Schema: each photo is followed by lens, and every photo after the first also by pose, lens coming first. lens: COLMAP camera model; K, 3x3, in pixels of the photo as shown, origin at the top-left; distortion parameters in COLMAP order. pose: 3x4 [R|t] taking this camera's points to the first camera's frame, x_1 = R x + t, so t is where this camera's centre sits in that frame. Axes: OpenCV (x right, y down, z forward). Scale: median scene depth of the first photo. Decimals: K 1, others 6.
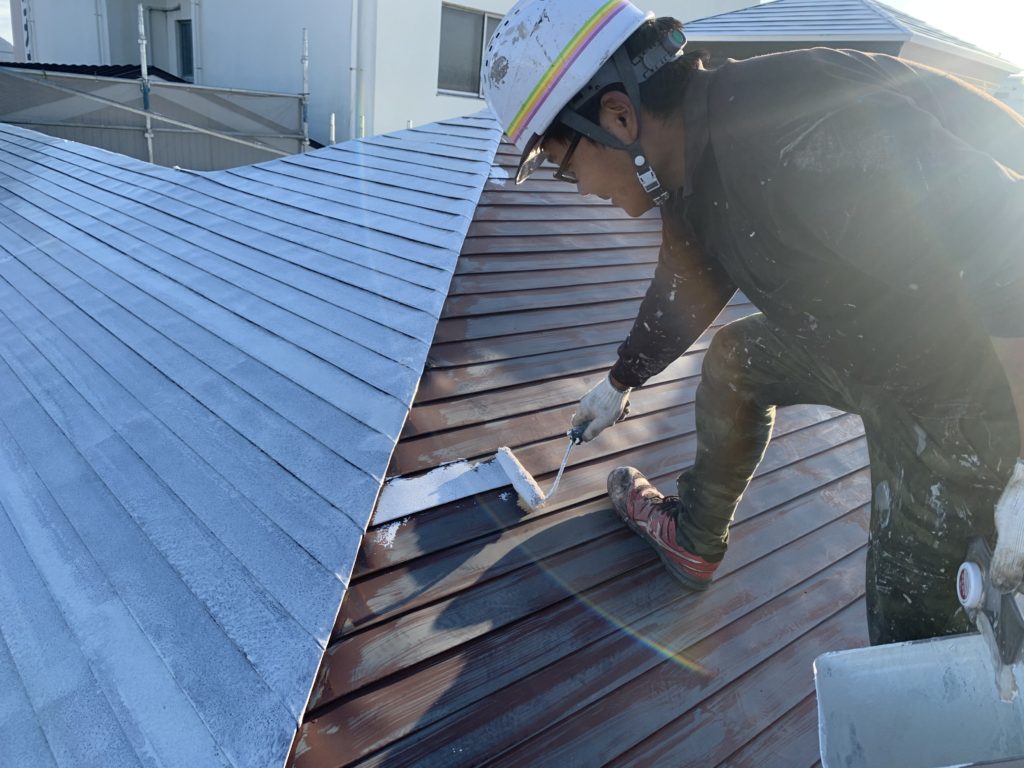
lens RADIAL K [[788.2, 0, 512.0], [0, 788.2, 384.0], [0, 0, 1]] dist [-0.000209, -0.007020]
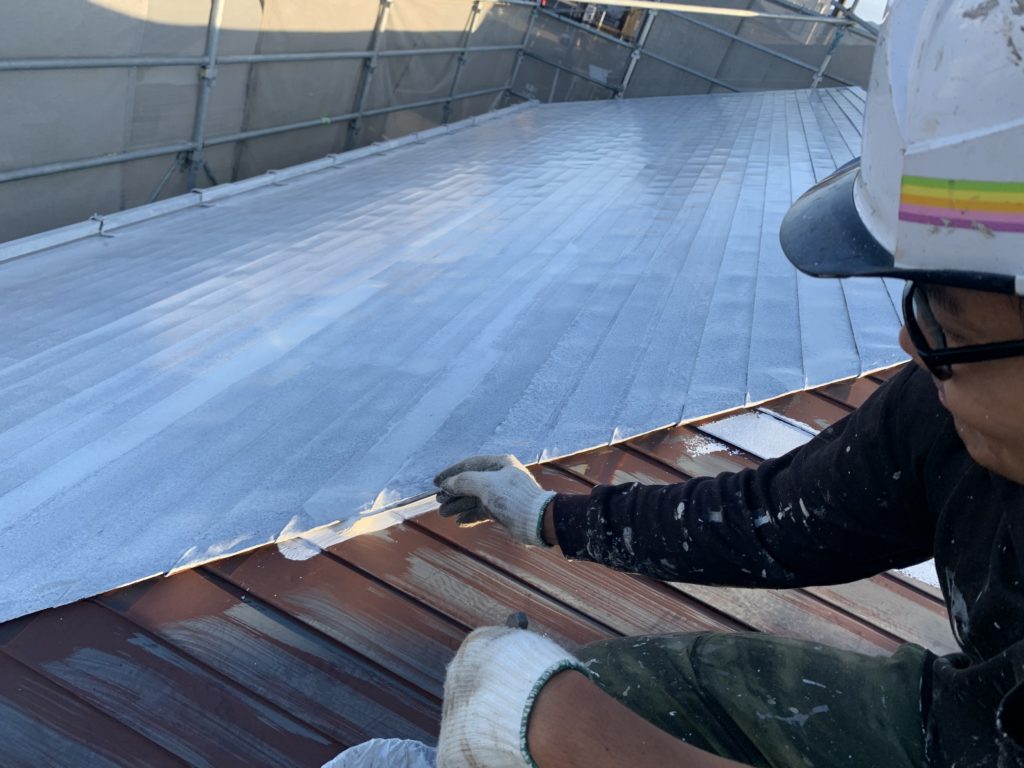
lens RADIAL K [[788.2, 0, 512.0], [0, 788.2, 384.0], [0, 0, 1]] dist [-0.000209, -0.007020]
pose [[0.485564, 0.496853, -0.719280, 0.326590], [-0.524119, 0.823968, 0.215352, 0.061446], [0.699662, 0.272421, 0.660499, 0.277650]]
